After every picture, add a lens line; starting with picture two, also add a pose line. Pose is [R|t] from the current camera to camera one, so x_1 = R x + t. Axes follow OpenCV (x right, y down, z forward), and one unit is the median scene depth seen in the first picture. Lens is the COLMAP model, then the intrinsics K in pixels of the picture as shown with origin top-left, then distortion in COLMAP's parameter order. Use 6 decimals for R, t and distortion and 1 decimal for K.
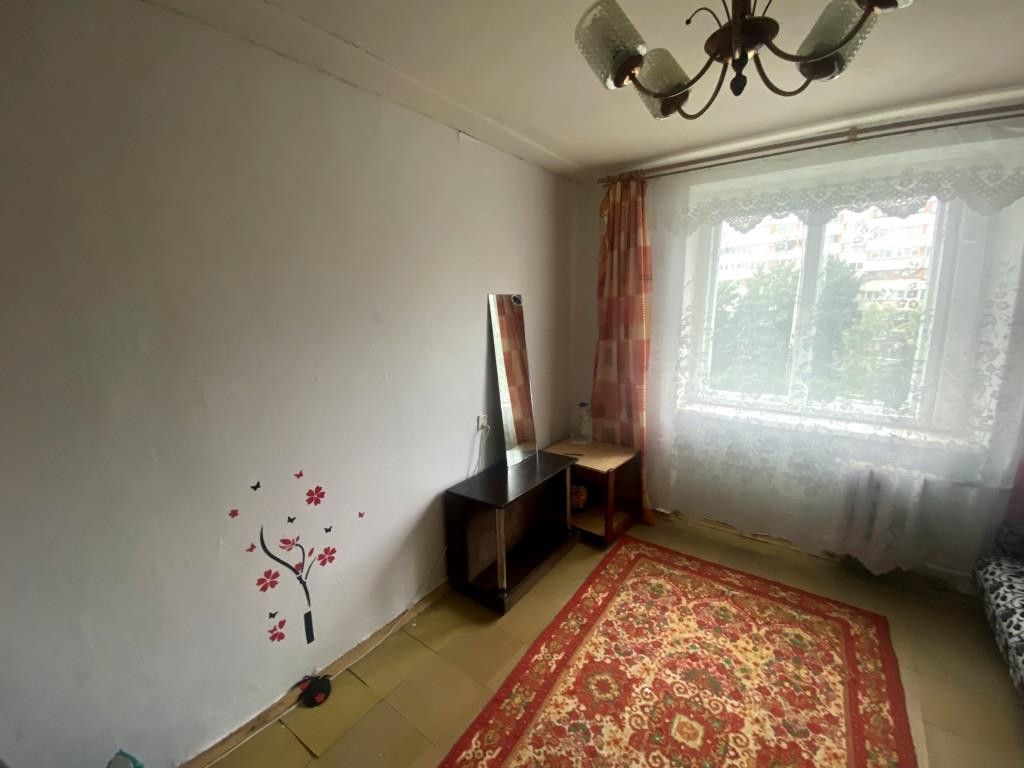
lens RADIAL K [[419.3, 0, 512.0], [0, 419.3, 384.0], [0, 0, 1]] dist [0.029897, -0.023649]
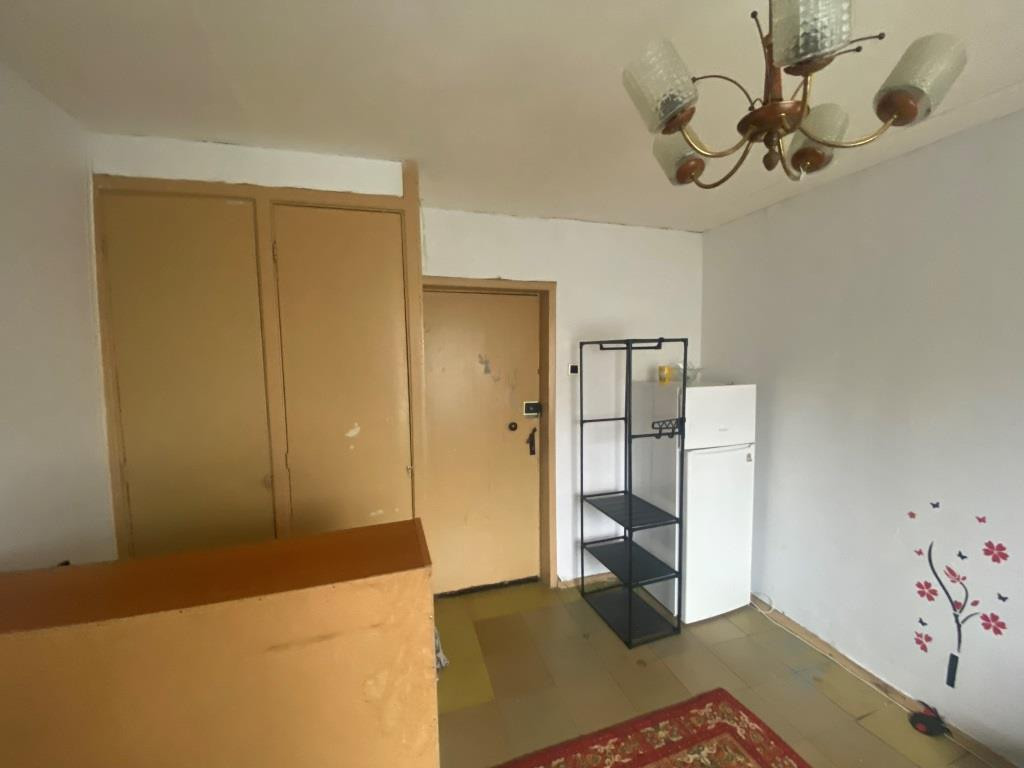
lens RADIAL K [[419.3, 0, 512.0], [0, 419.3, 384.0], [0, 0, 1]] dist [0.029897, -0.023649]
pose [[-0.569824, 0.080025, -0.817861, 0.616340], [-0.133789, 0.972934, 0.188412, -0.089472], [0.810803, 0.216782, -0.543695, 0.395662]]
